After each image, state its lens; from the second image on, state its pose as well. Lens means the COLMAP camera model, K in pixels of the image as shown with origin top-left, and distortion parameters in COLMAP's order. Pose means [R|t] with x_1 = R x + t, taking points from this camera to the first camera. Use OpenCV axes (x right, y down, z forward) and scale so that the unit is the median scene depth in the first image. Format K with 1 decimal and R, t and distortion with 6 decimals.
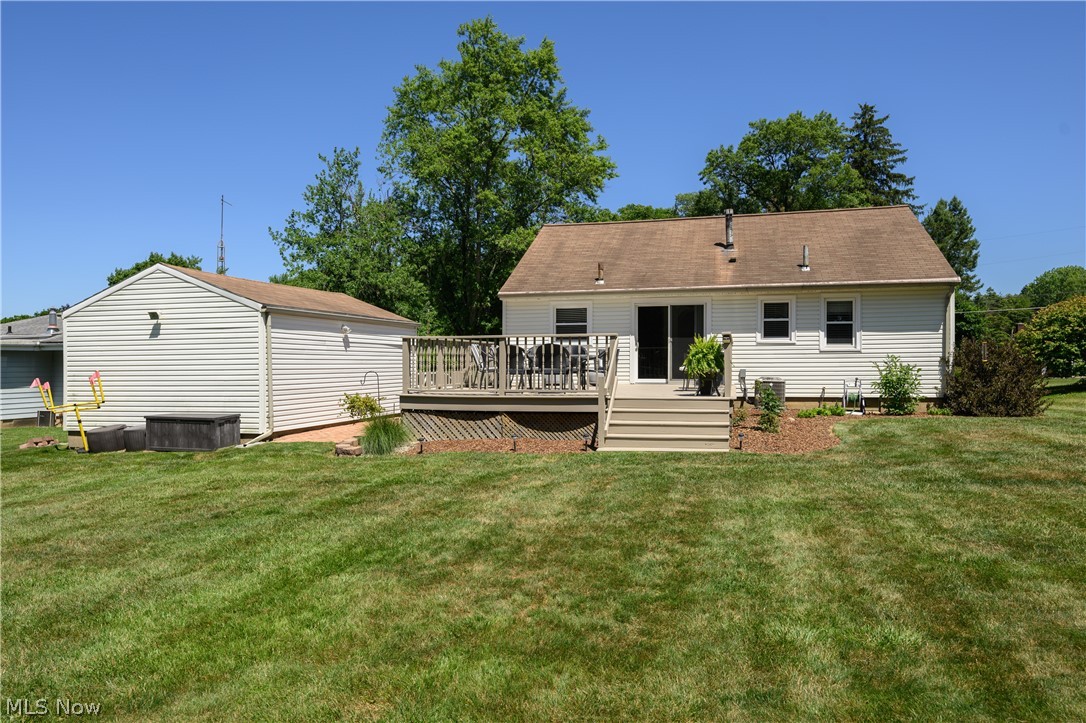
lens RADIAL K [[750.6, 0, 540.5], [0, 750.6, 367.7], [0, 0, 1]] dist [0.000540, 0.000212]
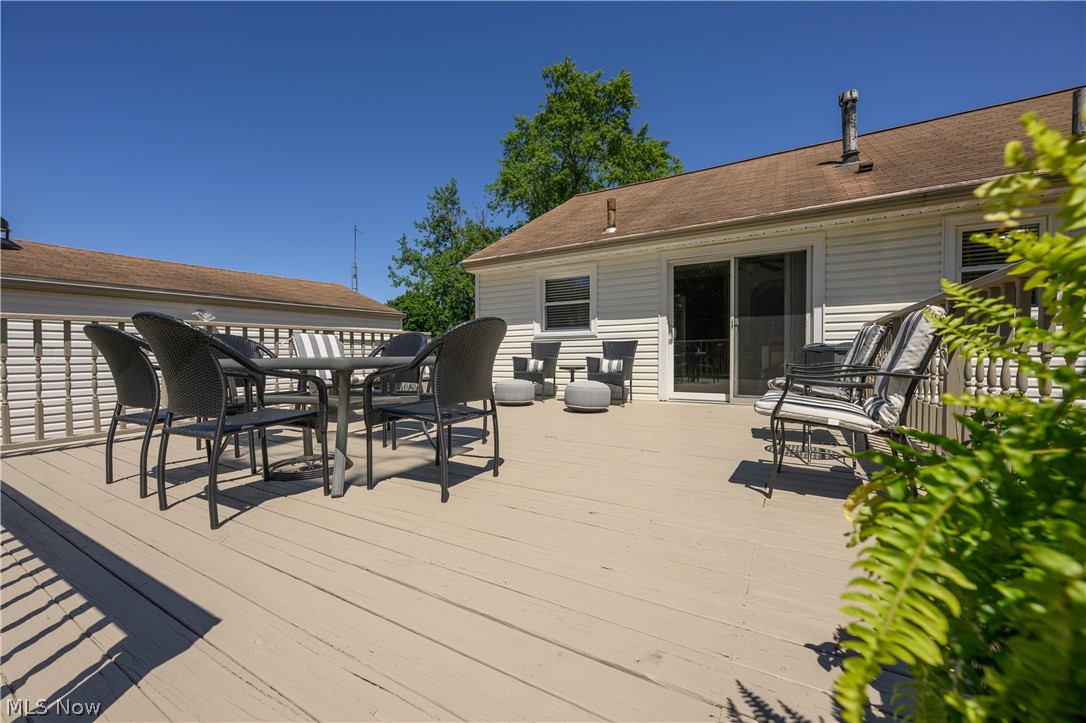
lens RADIAL K [[433.3, 0, 537.9], [0, 433.3, 359.0], [0, 0, 1]] dist [0.010120, -0.000597]
pose [[0.962240, -0.004100, -0.272171, 0.121226], [0.005759, 0.999969, 0.005295, -0.012945], [0.272141, -0.006662, 0.962234, 0.658980]]
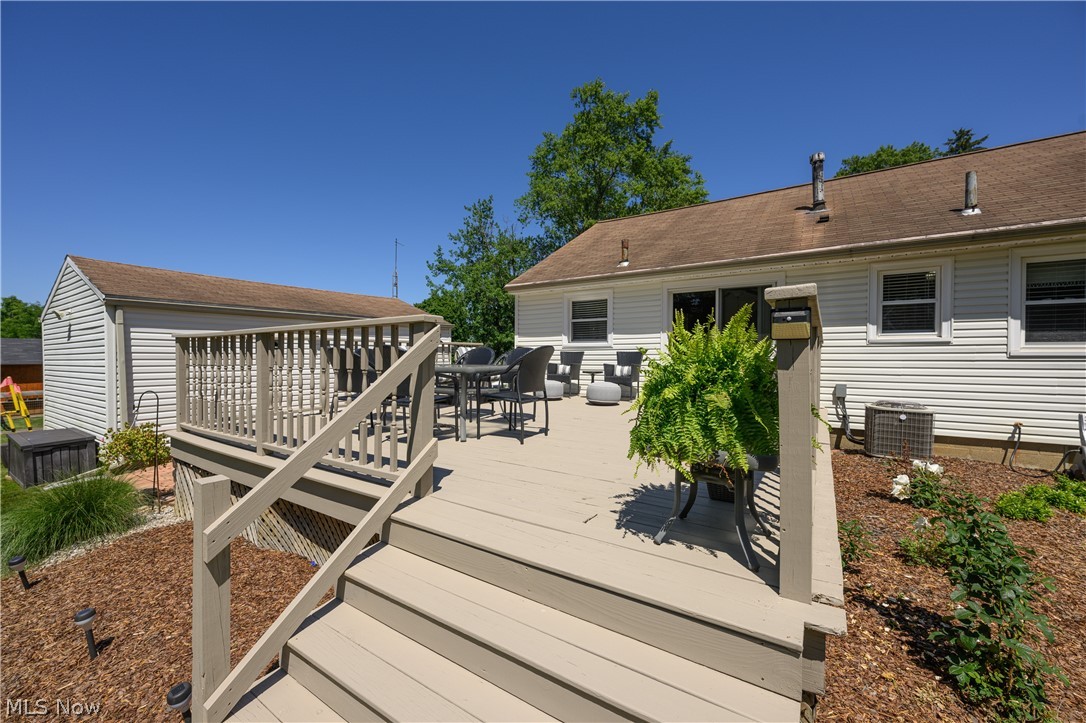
lens RADIAL K [[433.3, 0, 542.1], [0, 433.3, 361.7], [0, 0, 1]] dist [0.010120, -0.000597]
pose [[0.949417, 0.006254, -0.313956, 0.143254], [-0.004102, 0.999963, 0.007515, -0.017672], [0.313991, -0.005847, 0.949408, 0.562461]]
